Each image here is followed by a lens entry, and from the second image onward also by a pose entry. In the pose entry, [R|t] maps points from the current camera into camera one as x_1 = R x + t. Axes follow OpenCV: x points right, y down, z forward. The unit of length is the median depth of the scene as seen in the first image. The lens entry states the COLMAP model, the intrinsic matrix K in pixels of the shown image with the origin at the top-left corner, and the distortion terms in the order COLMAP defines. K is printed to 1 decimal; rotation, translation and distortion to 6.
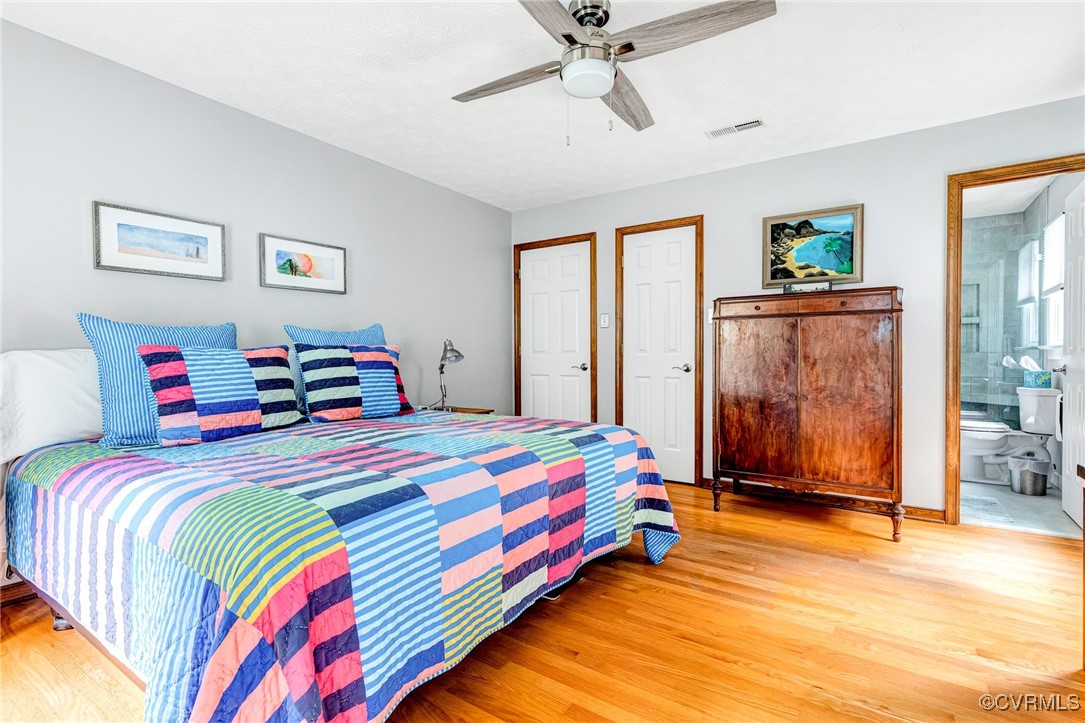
lens RADIAL K [[514.1, 0, 535.3], [0, 514.1, 357.2], [0, 0, 1]] dist [0.009747, -0.000073]
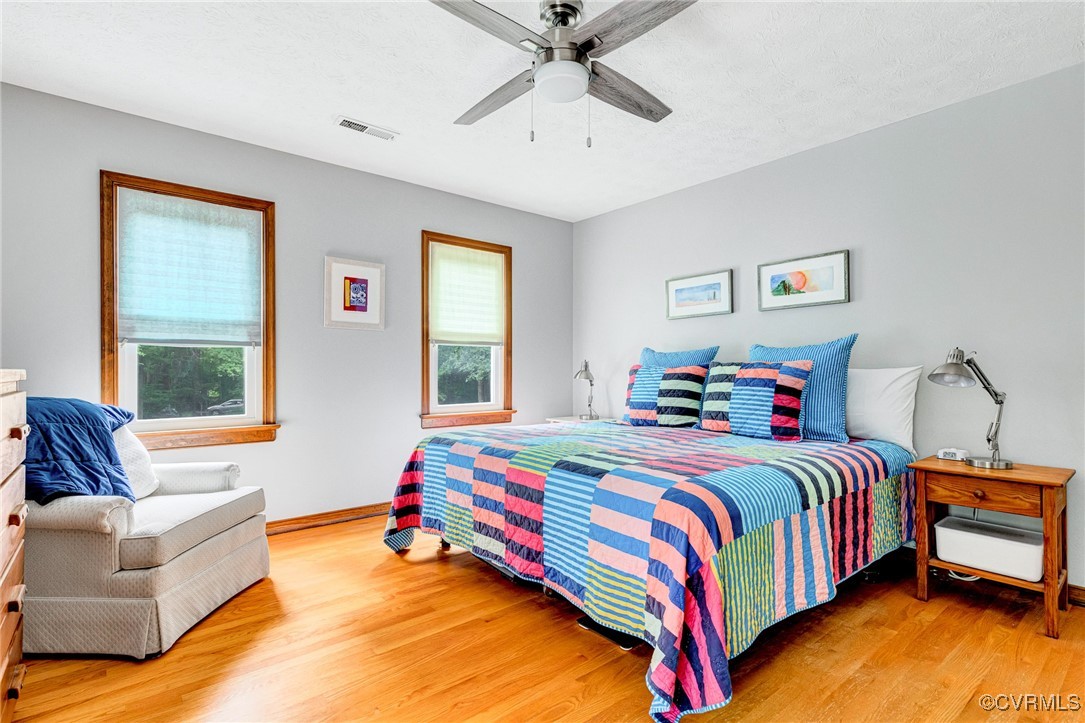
lens RADIAL K [[514.1, 0, 539.1], [0, 514.1, 360.4], [0, 0, 1]] dist [0.009747, -0.000073]
pose [[-0.271555, -0.011287, -0.962357, 0.900251], [-0.002613, 0.999936, -0.010990, -0.017870], [0.962420, -0.000469, -0.271567, 1.069153]]
